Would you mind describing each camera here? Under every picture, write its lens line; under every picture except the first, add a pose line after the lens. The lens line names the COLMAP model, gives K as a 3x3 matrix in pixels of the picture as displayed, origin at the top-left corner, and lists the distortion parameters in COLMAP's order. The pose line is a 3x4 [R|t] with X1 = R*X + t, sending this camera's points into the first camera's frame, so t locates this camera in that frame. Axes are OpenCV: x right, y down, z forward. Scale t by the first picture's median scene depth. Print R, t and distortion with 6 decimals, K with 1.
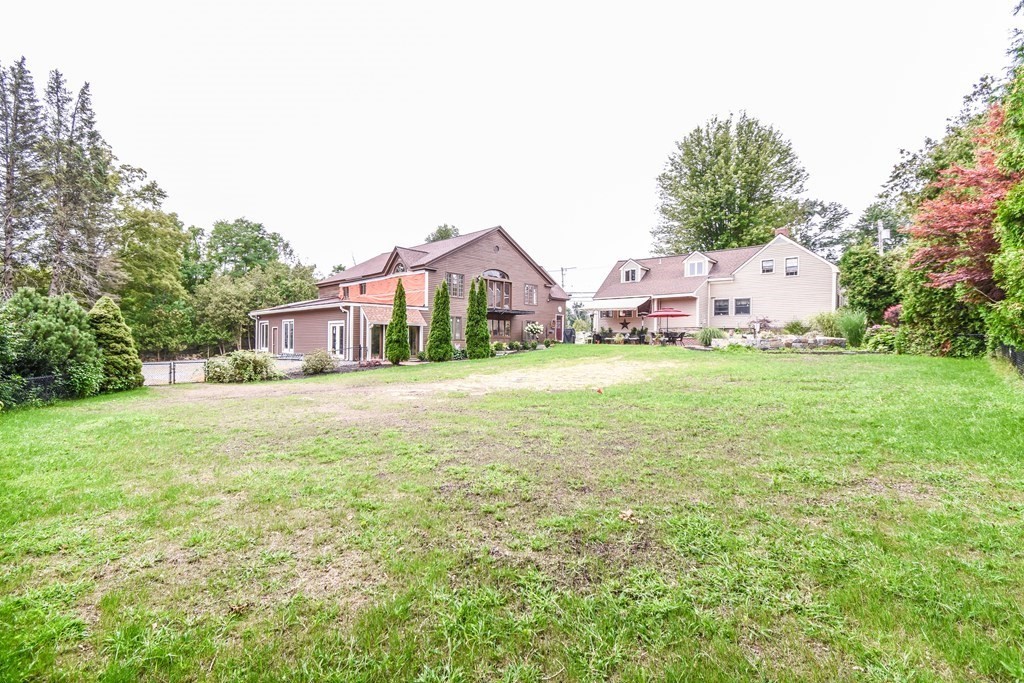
lens RADIAL K [[450.9, 0, 502.6], [0, 450.9, 337.9], [0, 0, 1]] dist [0.005744, -0.005061]
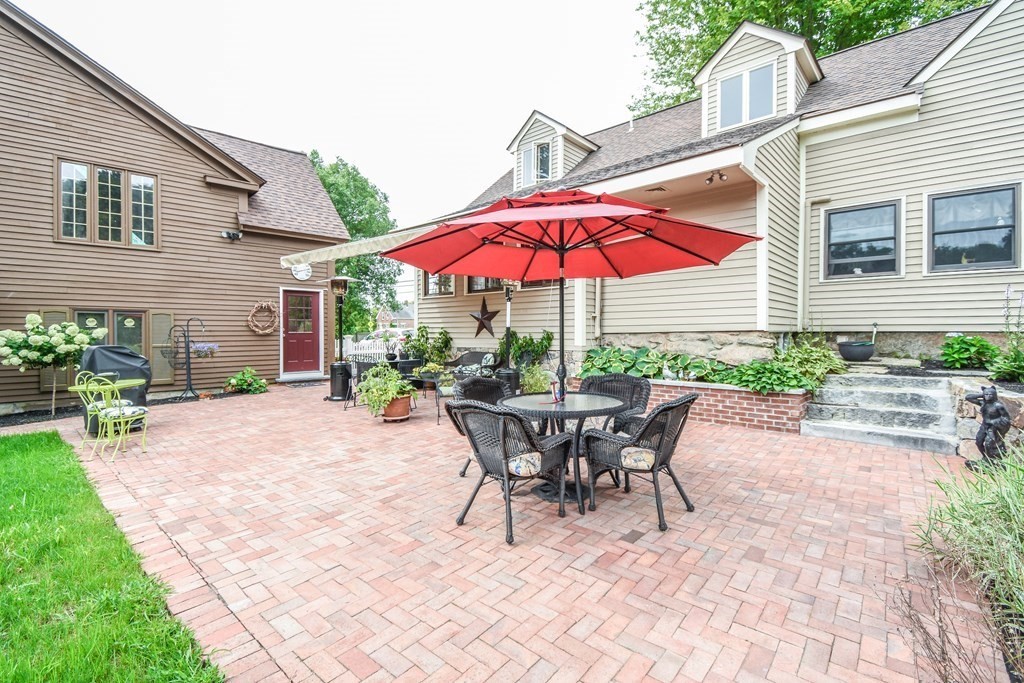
lens RADIAL K [[450.9, 0, 517.1], [0, 450.9, 340.9], [0, 0, 1]] dist [0.005744, -0.005061]
pose [[0.999880, -0.014306, 0.005988, 0.311098], [0.014160, 0.999618, 0.023746, -0.024579], [-0.006325, -0.023658, 0.999700, 0.778660]]
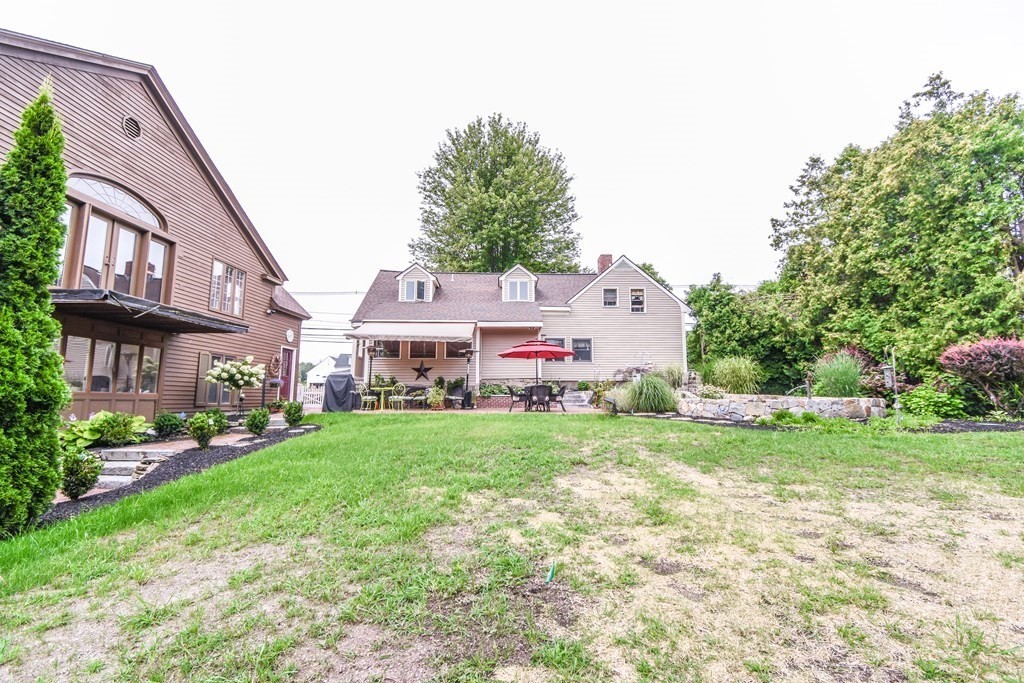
lens RADIAL K [[450.9, 0, 506.3], [0, 450.9, 342.5], [0, 0, 1]] dist [0.005744, -0.005061]
pose [[0.750420, 0.072814, 0.656938, -0.011990], [0.003110, 0.993513, -0.113673, -0.002558], [-0.660954, 0.087346, 0.745326, 0.552201]]
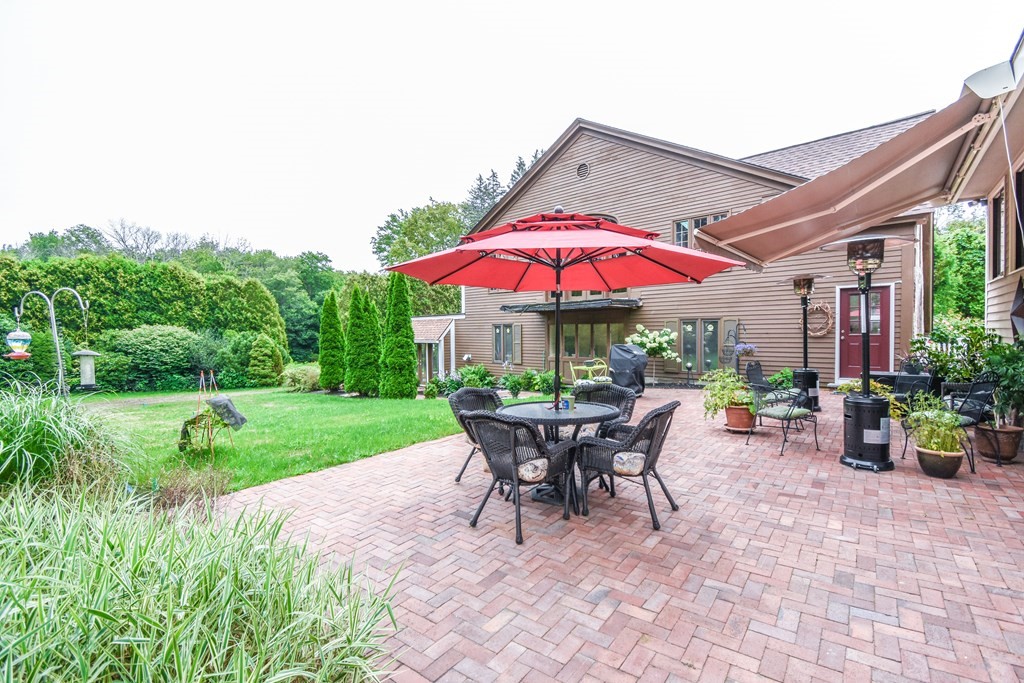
lens RADIAL K [[450.9, 0, 509.3], [0, 450.9, 341.8], [0, 0, 1]] dist [0.005744, -0.005061]
pose [[0.070740, 0.007814, -0.997464, 0.435994], [0.011888, 0.999892, 0.008676, -0.025871], [0.997424, -0.012472, 0.070640, 0.866115]]
